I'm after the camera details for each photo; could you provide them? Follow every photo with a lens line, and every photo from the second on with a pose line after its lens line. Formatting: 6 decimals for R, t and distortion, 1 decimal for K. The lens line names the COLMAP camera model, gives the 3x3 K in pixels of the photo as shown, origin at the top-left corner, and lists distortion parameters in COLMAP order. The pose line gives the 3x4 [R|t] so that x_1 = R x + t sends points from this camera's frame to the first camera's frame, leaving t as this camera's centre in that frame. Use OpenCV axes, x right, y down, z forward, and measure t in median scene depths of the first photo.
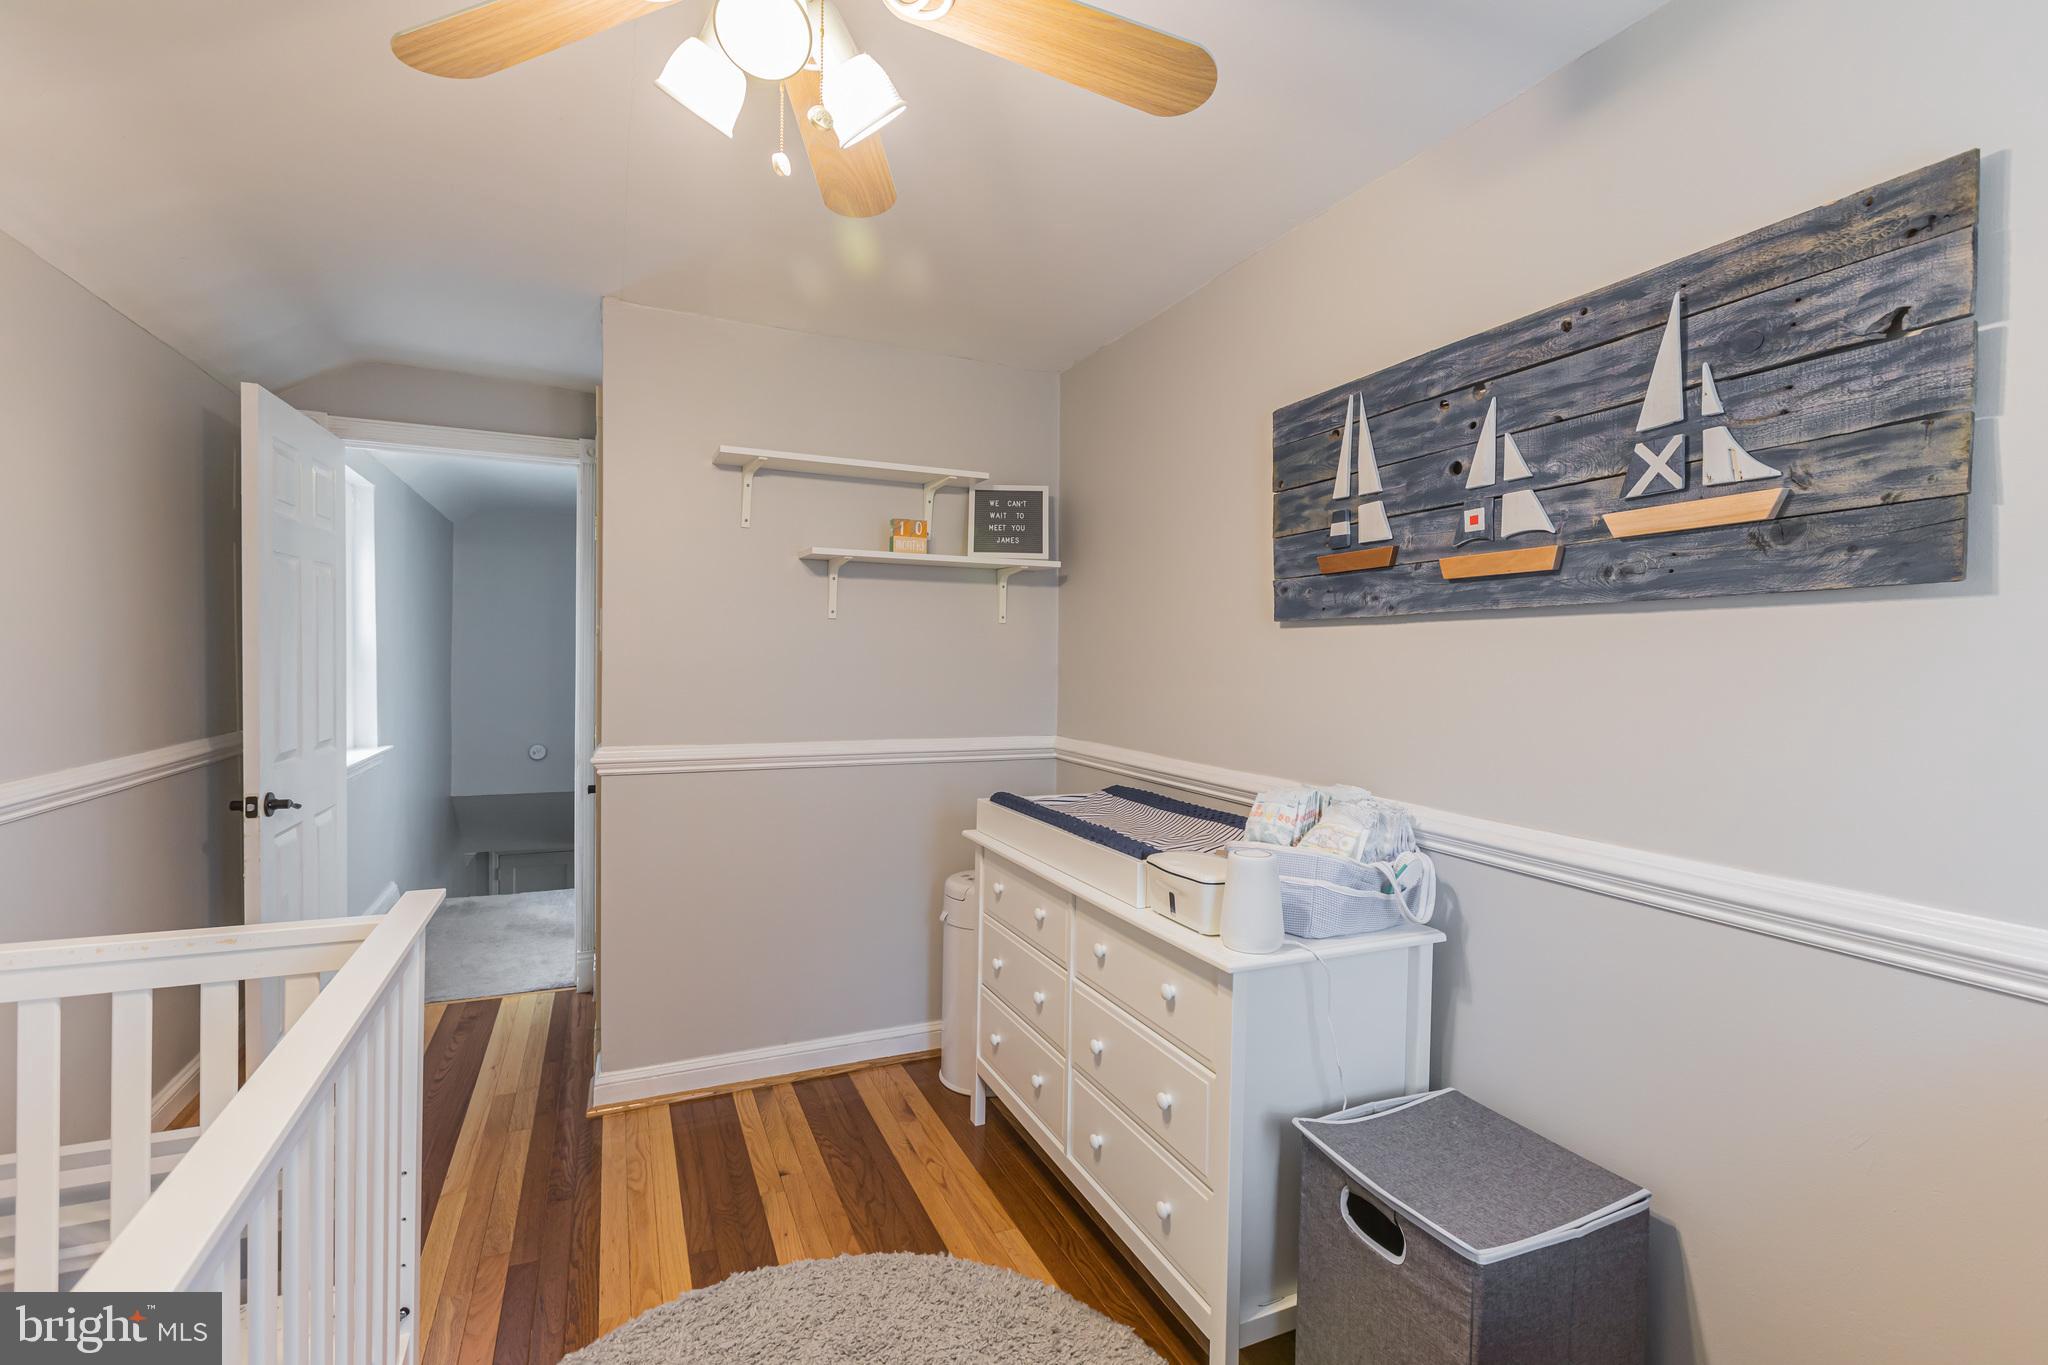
lens RADIAL K [[925.4, 0, 1027.1], [0, 925.4, 670.7], [0, 0, 1]] dist [0.001598, -0.000375]
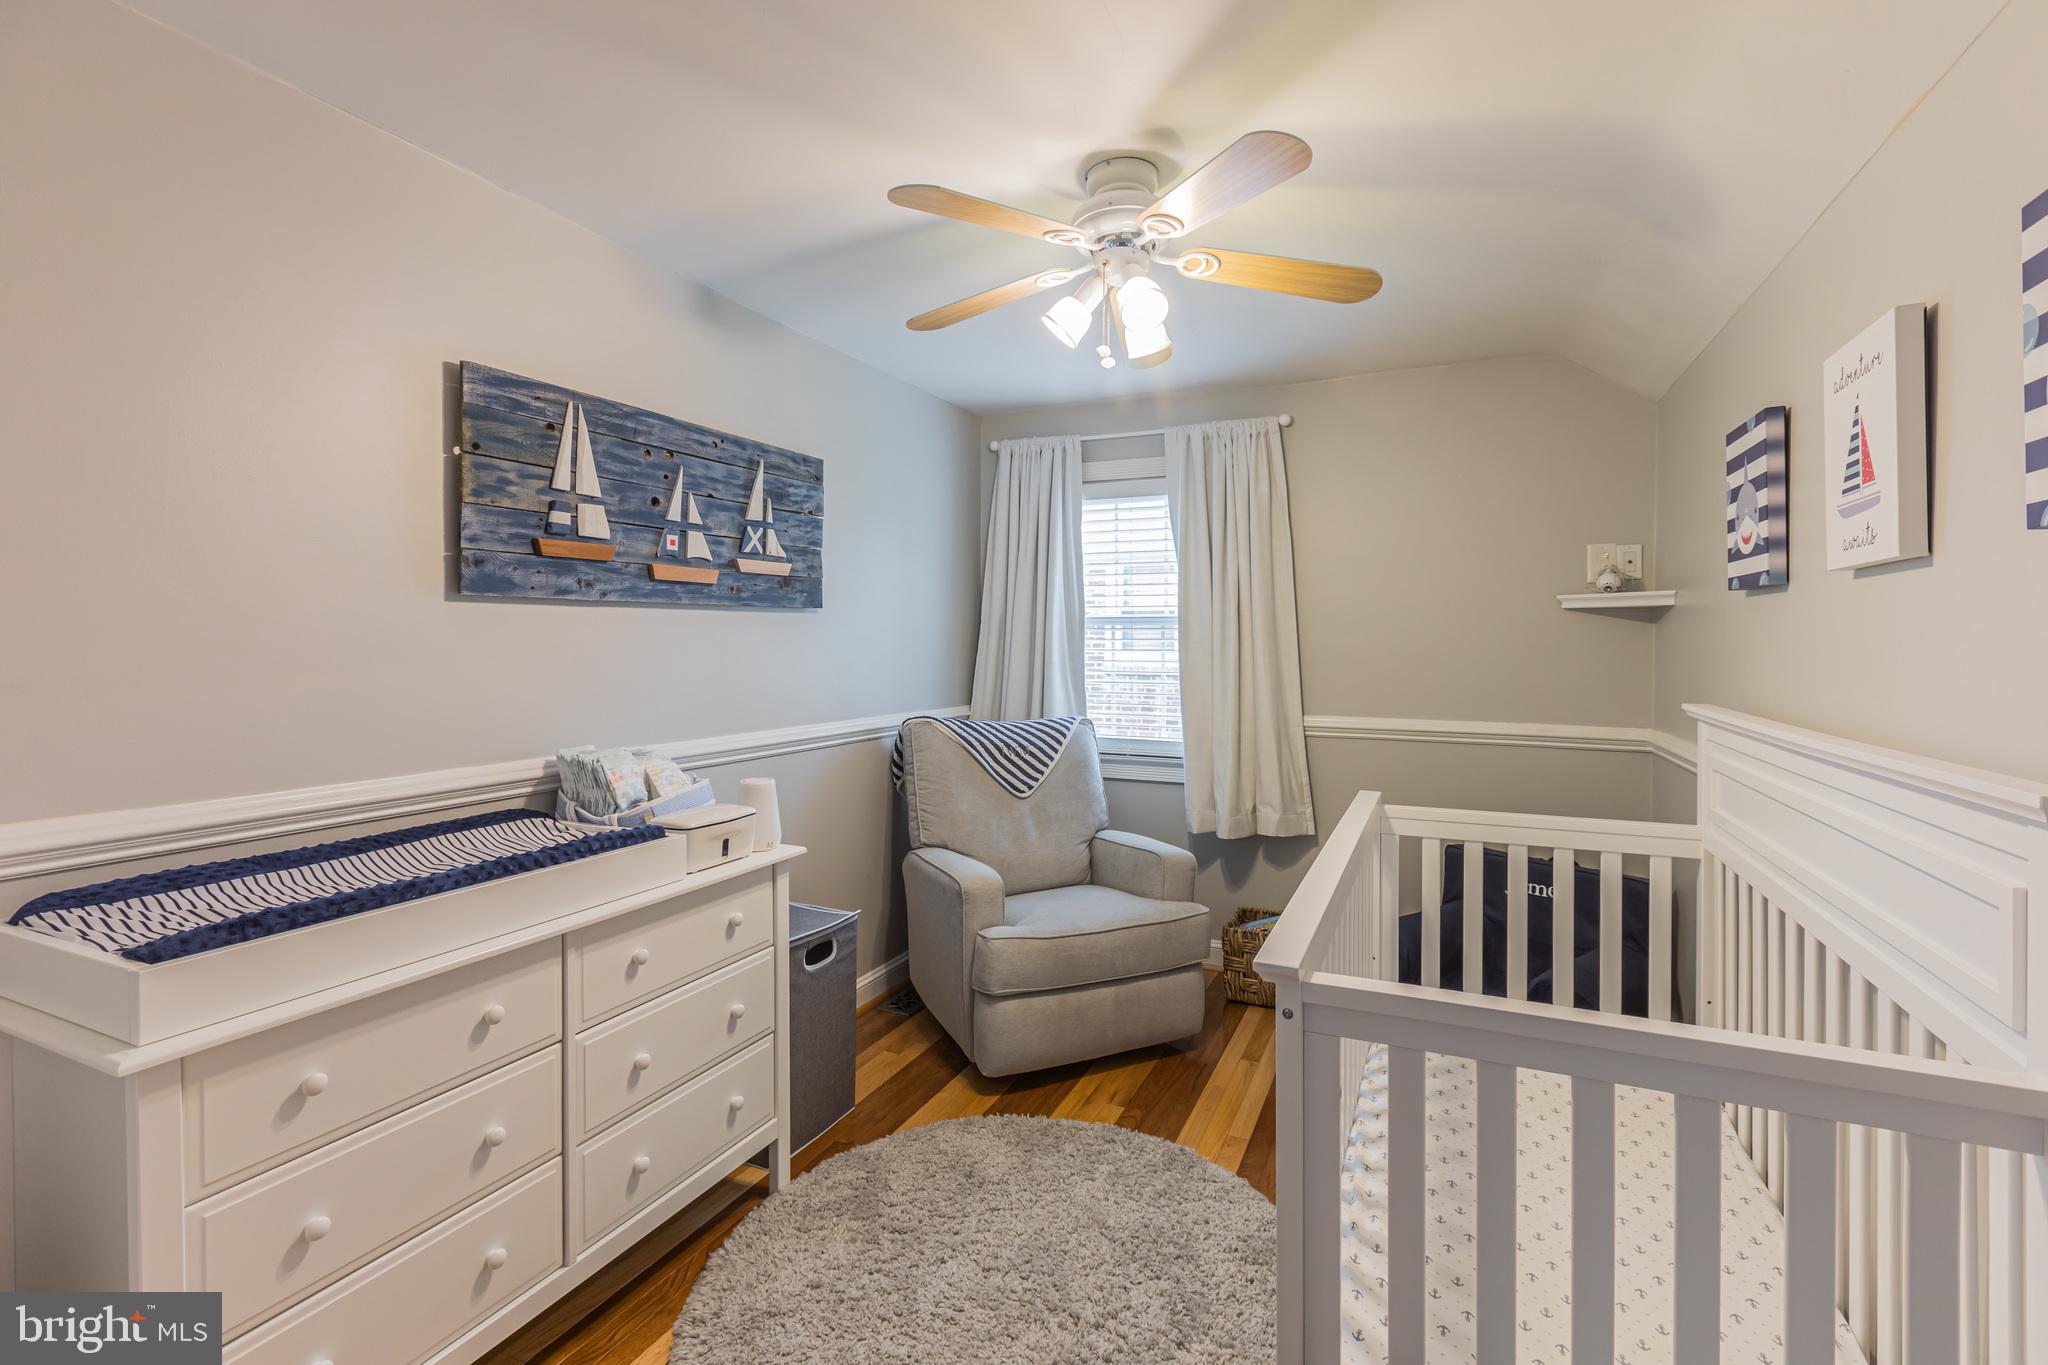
lens RADIAL K [[925.4, 0, 1024.4], [0, 925.4, 641.0], [0, 0, 1]] dist [0.001598, -0.000375]
pose [[-0.655203, -0.018696, 0.755221, -1.012104], [-0.003803, 0.999763, 0.021450, -0.038371], [-0.755443, 0.011182, -0.655119, 1.545751]]
